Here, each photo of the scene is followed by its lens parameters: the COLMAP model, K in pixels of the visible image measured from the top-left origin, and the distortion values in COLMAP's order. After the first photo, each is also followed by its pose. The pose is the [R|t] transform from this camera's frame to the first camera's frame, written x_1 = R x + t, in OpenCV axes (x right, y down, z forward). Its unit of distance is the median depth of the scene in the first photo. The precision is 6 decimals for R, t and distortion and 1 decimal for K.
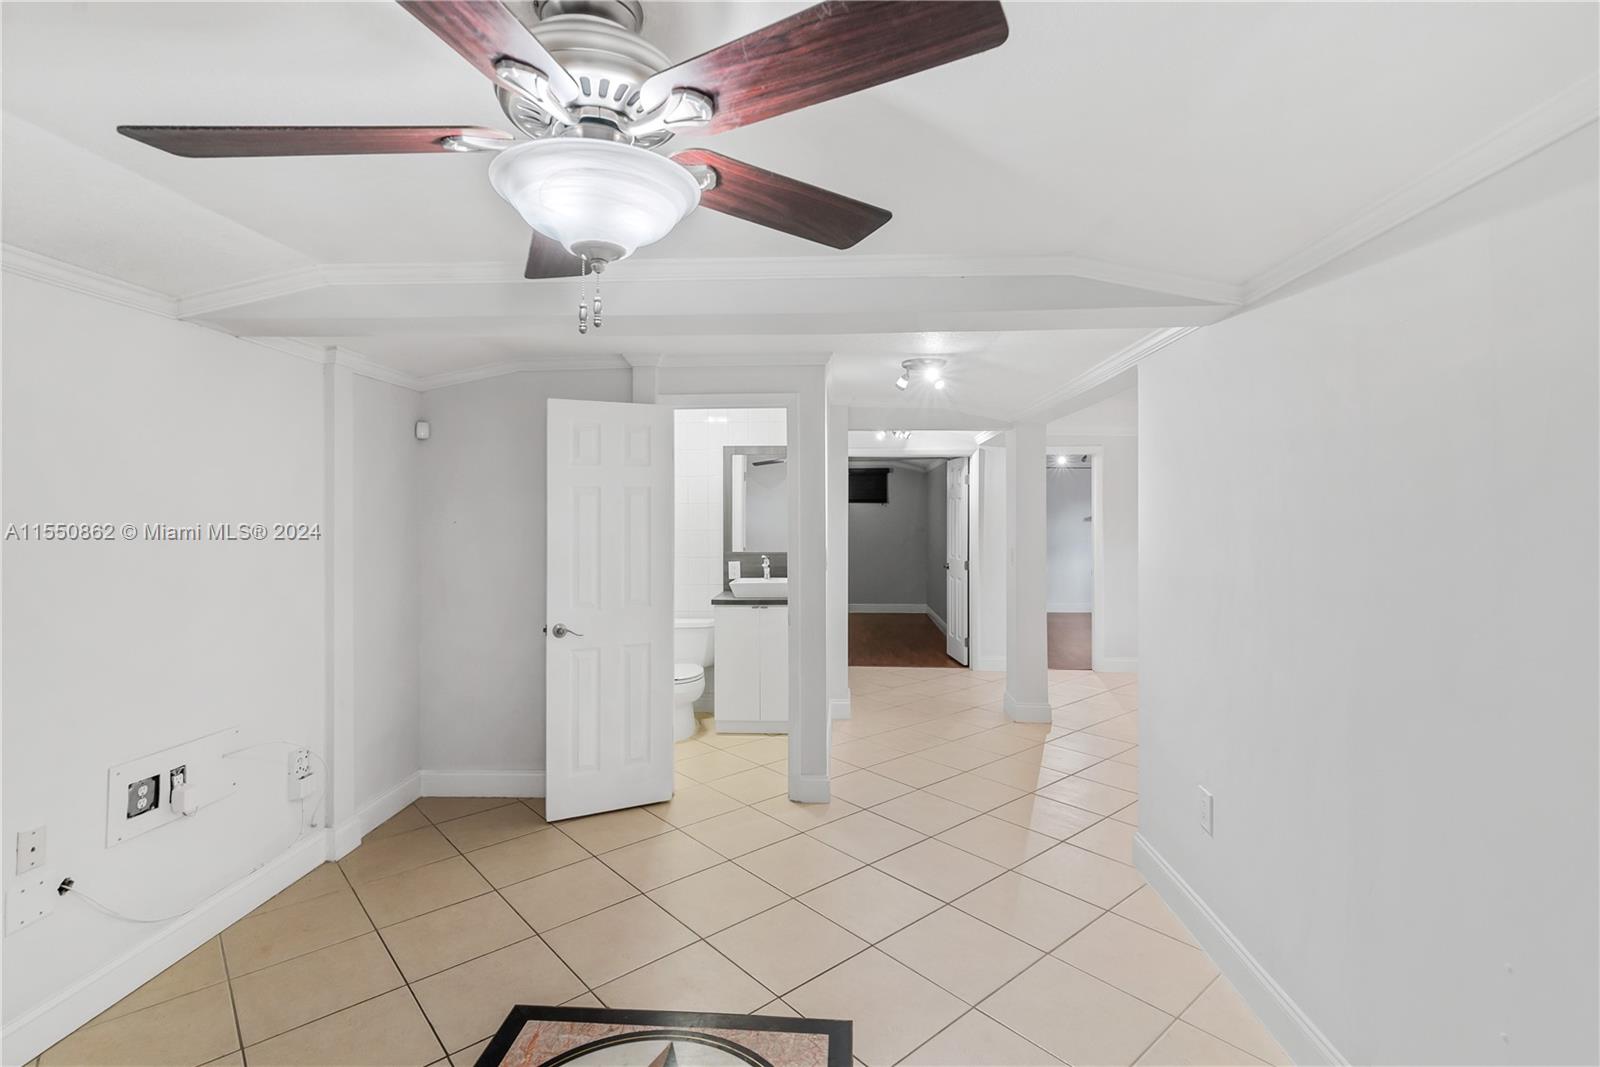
lens RADIAL K [[736.7, 0, 800.3], [0, 736.7, 520.6], [0, 0, 1]] dist [0.001749, 0.000016]
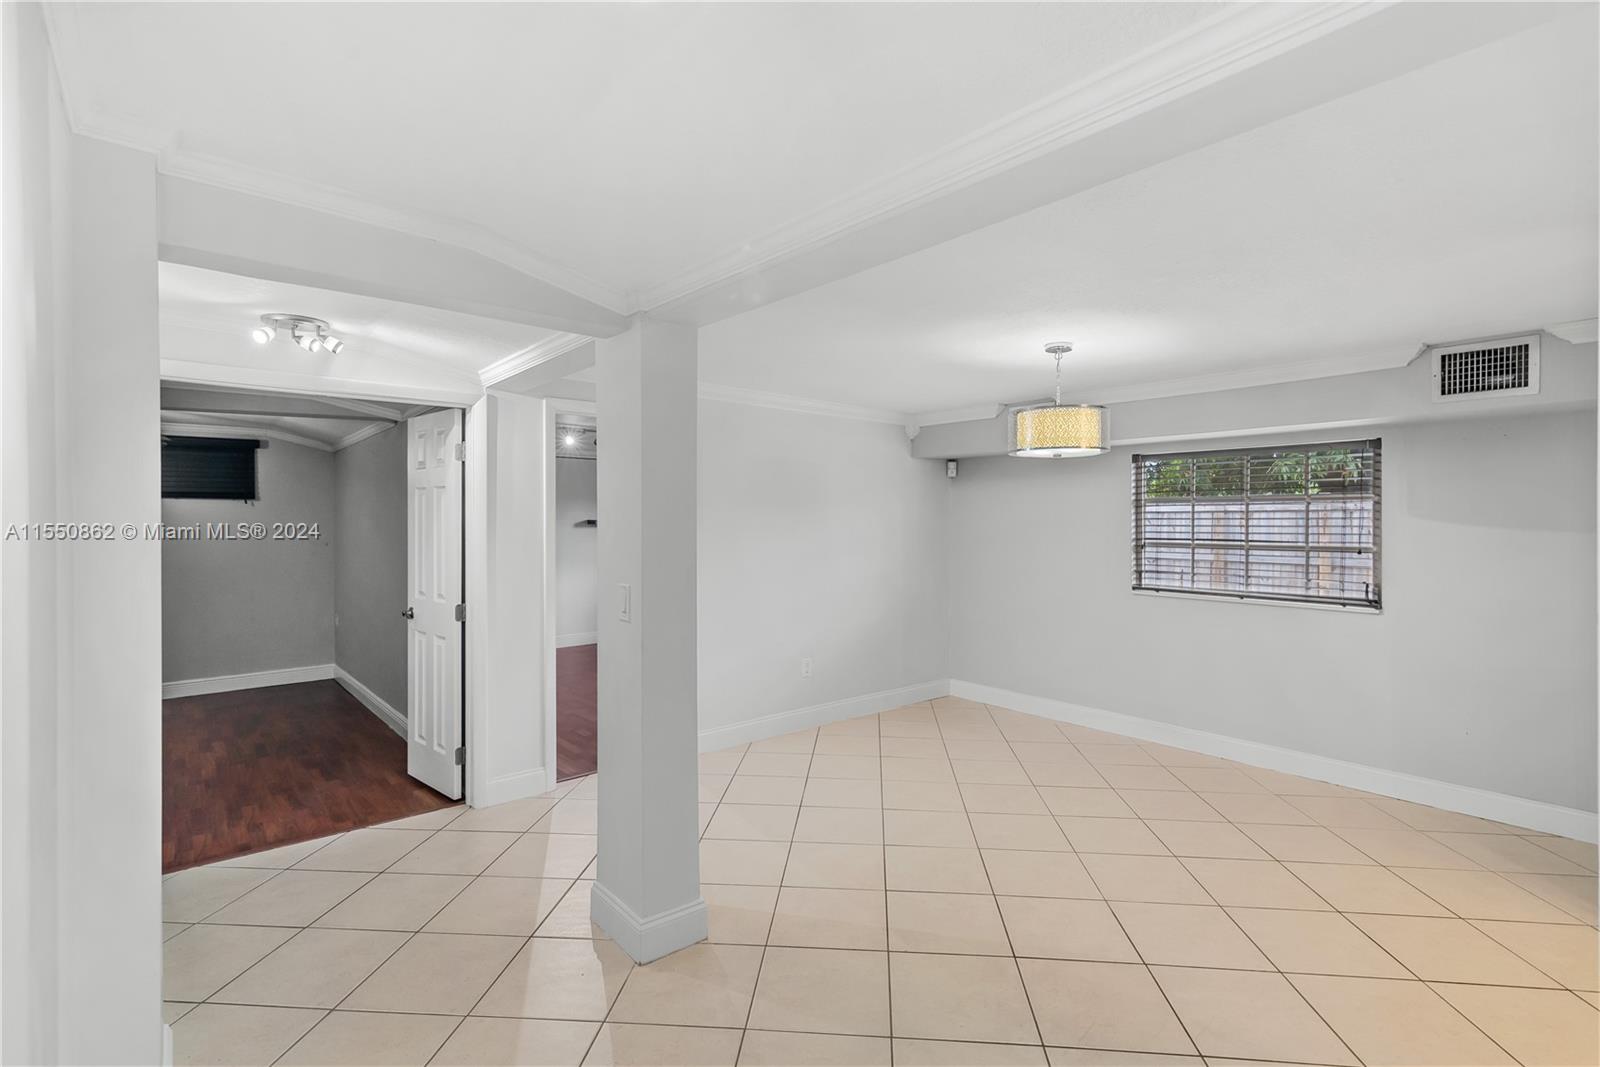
lens RADIAL K [[690.5, 0, 784.2], [0, 690.5, 525.5], [0, 0, 1]] dist [-0.004055, -0.000245]
pose [[0.701431, -0.003118, 0.712730, 0.049602], [0.006718, 0.999975, -0.002237, 0.000381], [-0.712705, 0.006357, 0.701435, 0.684847]]
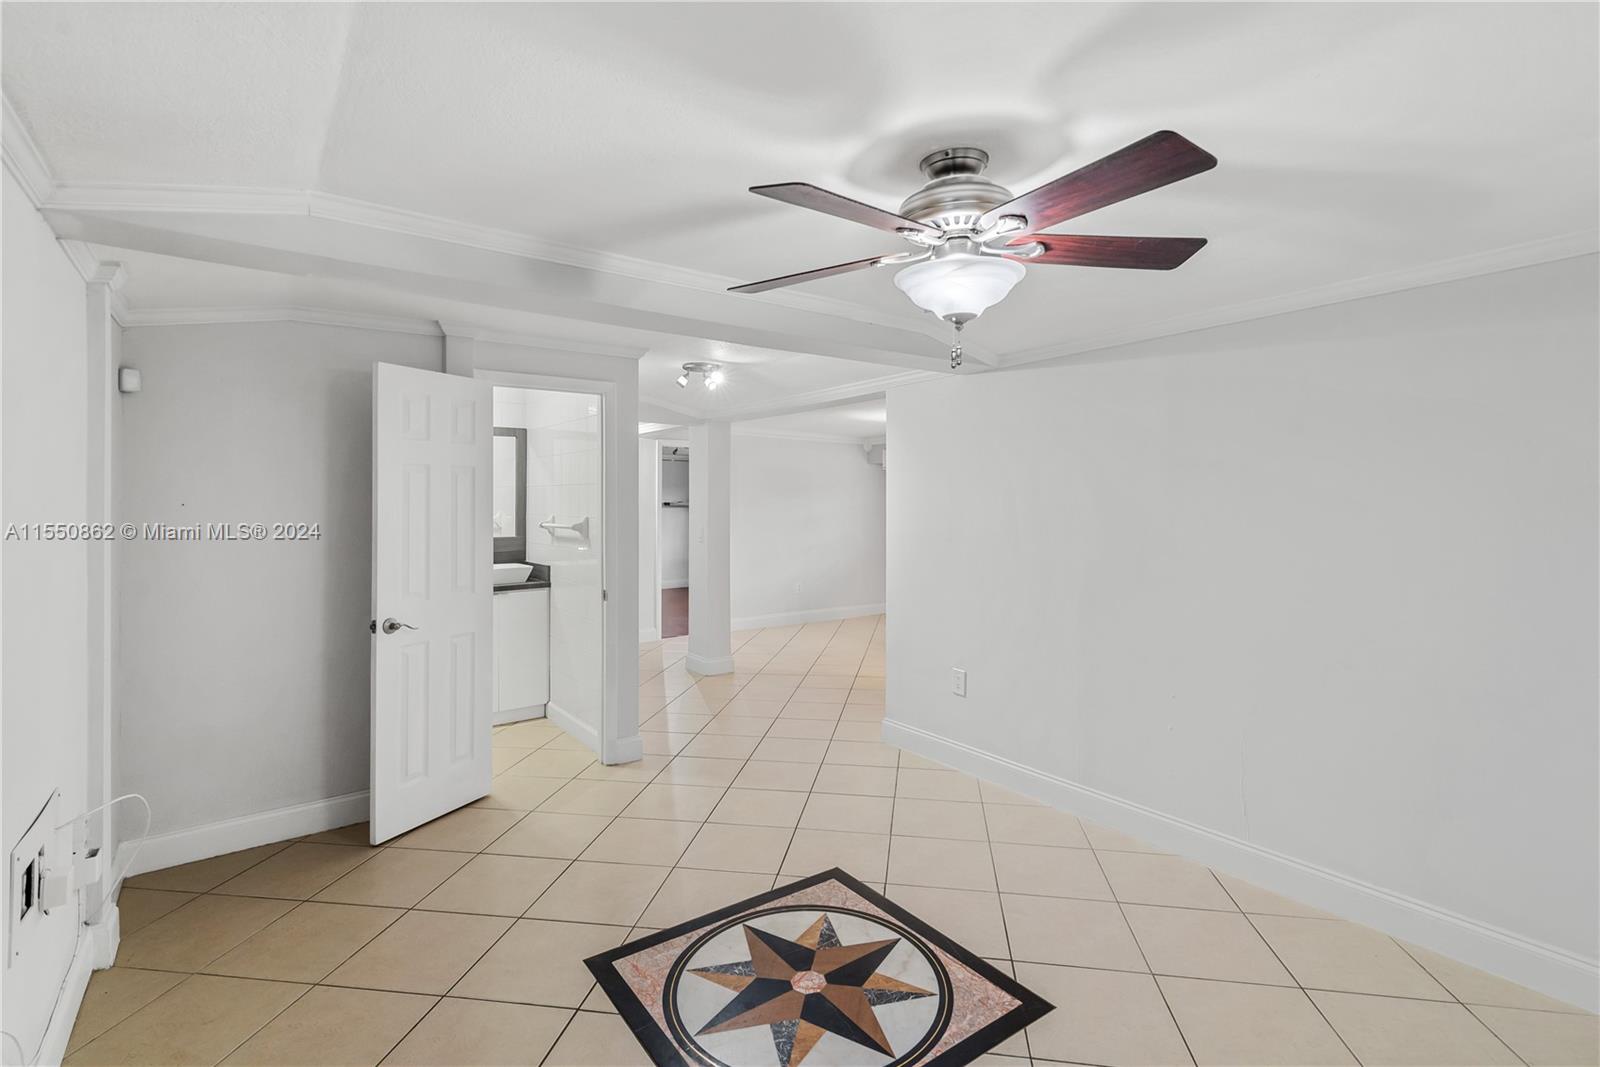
lens RADIAL K [[742.1, 0, 809.7], [0, 742.1, 507.9], [0, 0, 1]] dist [0.002251, -0.000213]
pose [[0.766851, -0.006652, 0.641791, -0.368098], [0.007508, 0.999971, 0.001393, 0.007748], [-0.641782, 0.003750, 0.766878, -0.006438]]
